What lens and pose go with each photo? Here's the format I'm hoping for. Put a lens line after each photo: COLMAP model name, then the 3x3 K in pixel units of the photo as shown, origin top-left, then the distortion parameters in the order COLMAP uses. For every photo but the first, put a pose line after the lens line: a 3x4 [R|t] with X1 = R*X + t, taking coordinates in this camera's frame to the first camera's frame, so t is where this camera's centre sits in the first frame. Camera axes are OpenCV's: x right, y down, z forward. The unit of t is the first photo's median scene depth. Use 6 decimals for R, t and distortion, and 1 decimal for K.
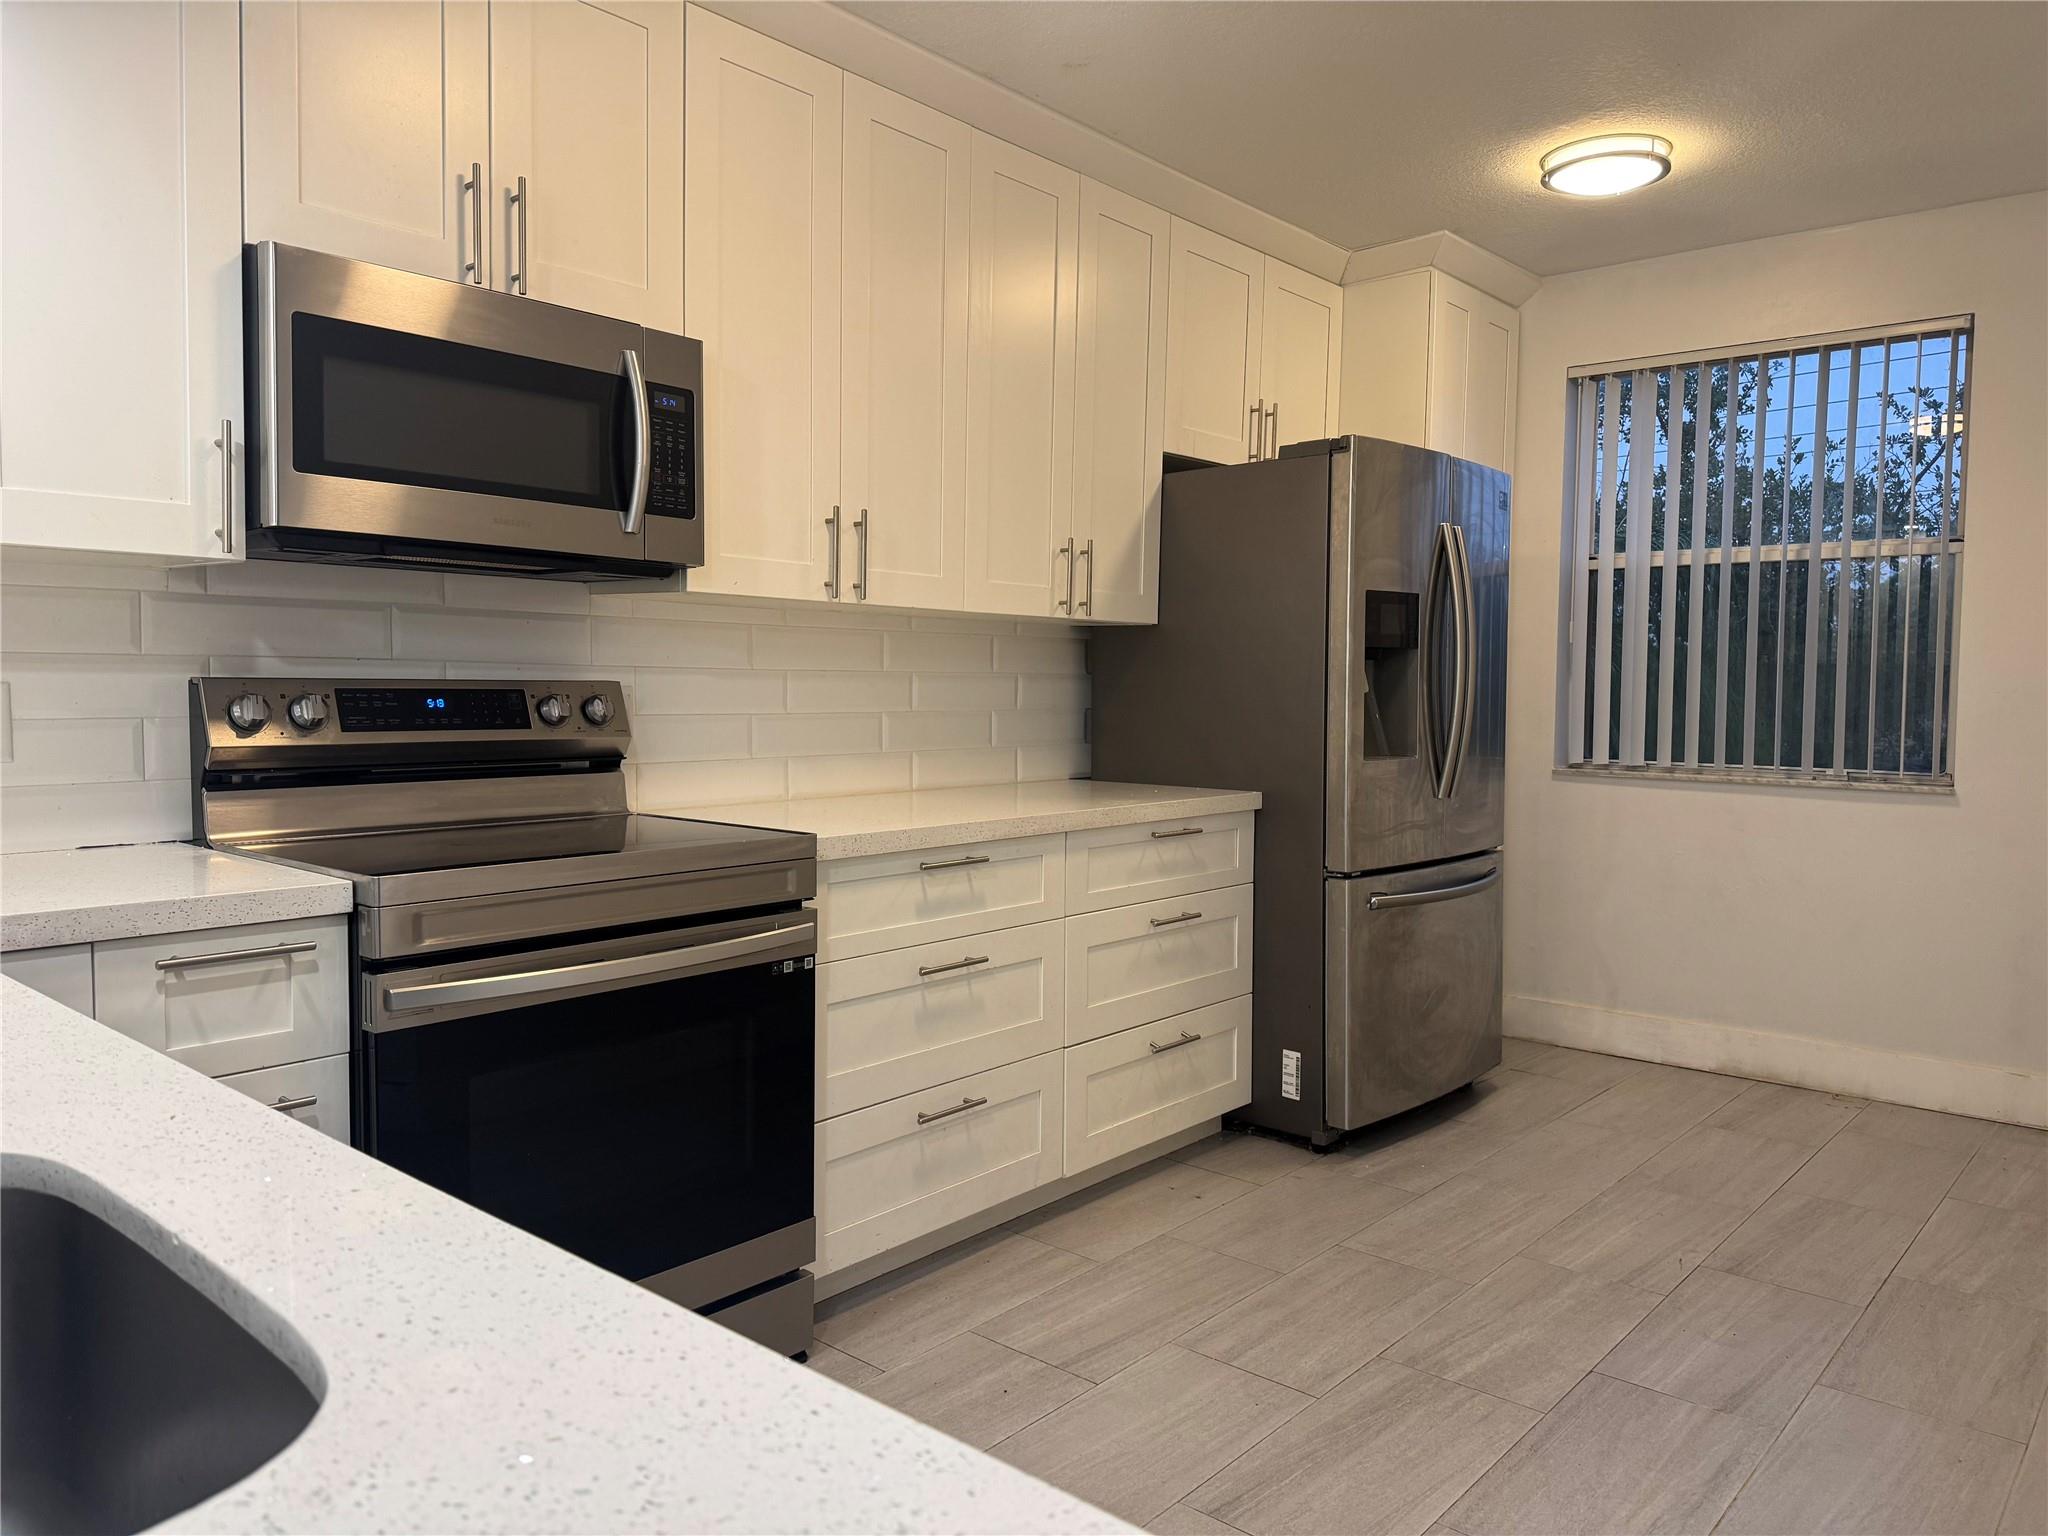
lens RADIAL K [[1522.2, 0, 1024.0], [0, 1522.2, 768.0], [0, 0, 1]] dist [-0.004740, -0.003497]
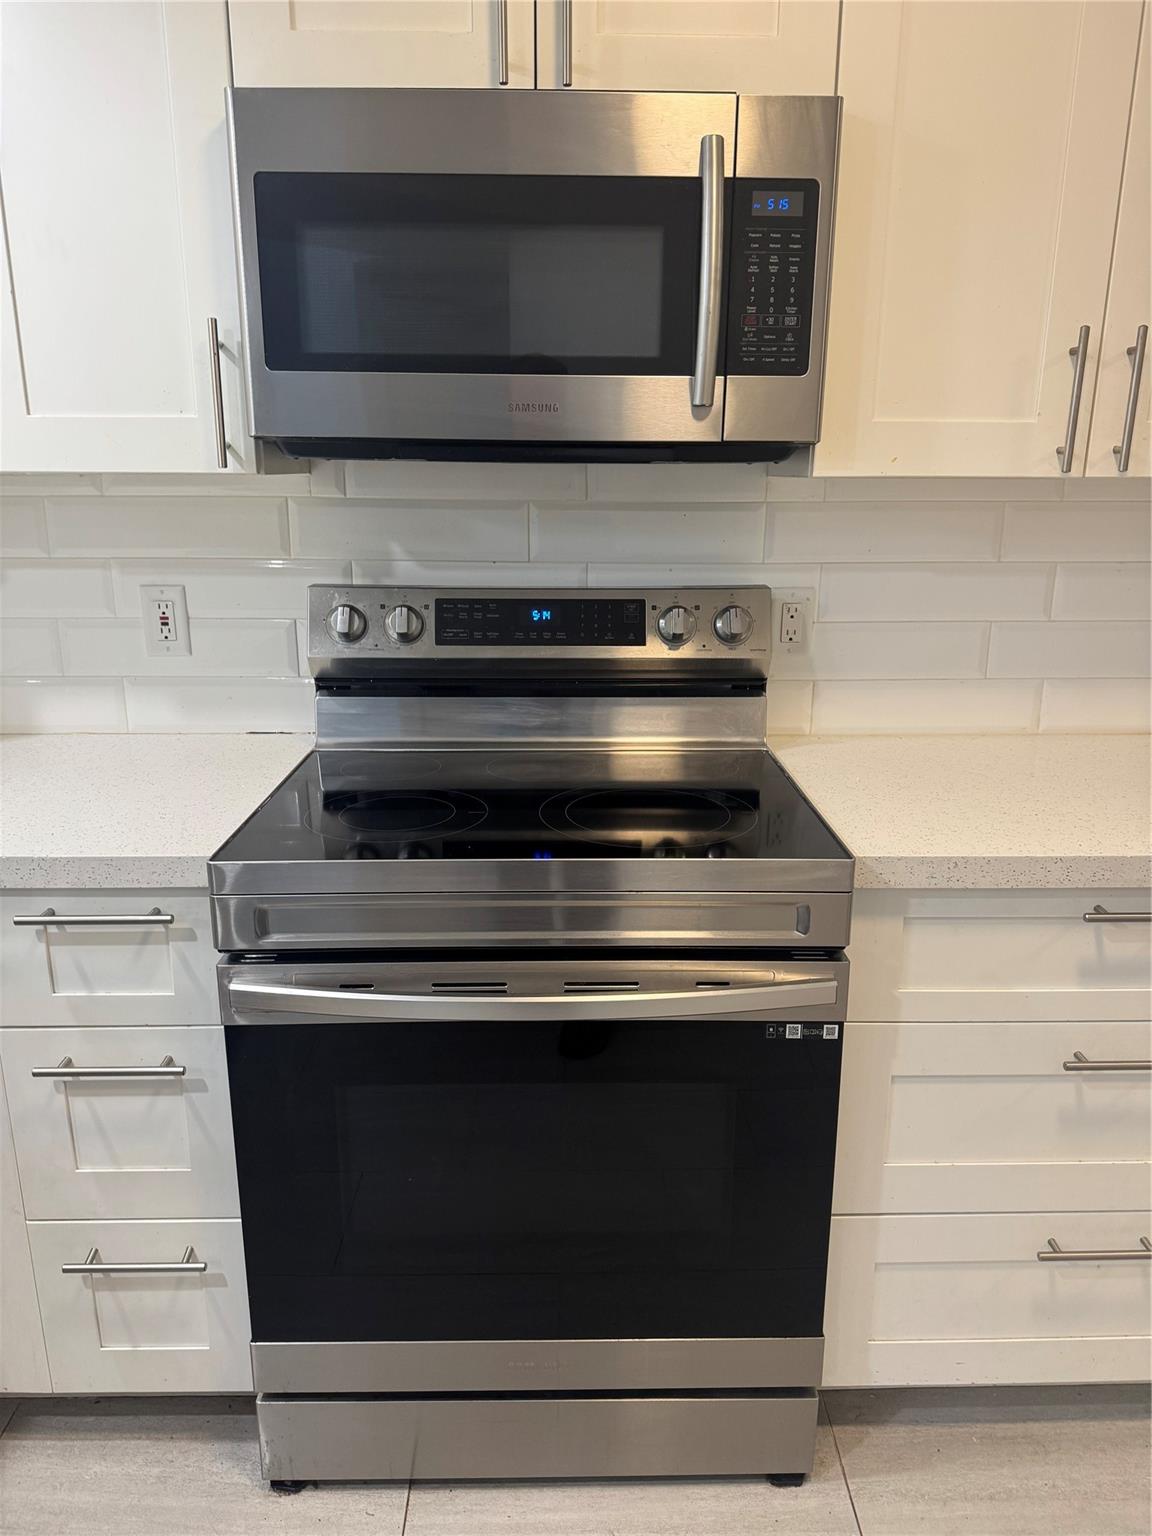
lens RADIAL K [[1035.2, 0, 576.0], [0, 1035.2, 768.0], [0, 0, 1]] dist [0.055799, -0.085442]
pose [[0.650725, 0.183695, -0.736759, 0.109718], [-0.027518, 0.975363, 0.218882, -0.089430], [0.758815, -0.122157, 0.639748, 0.591730]]
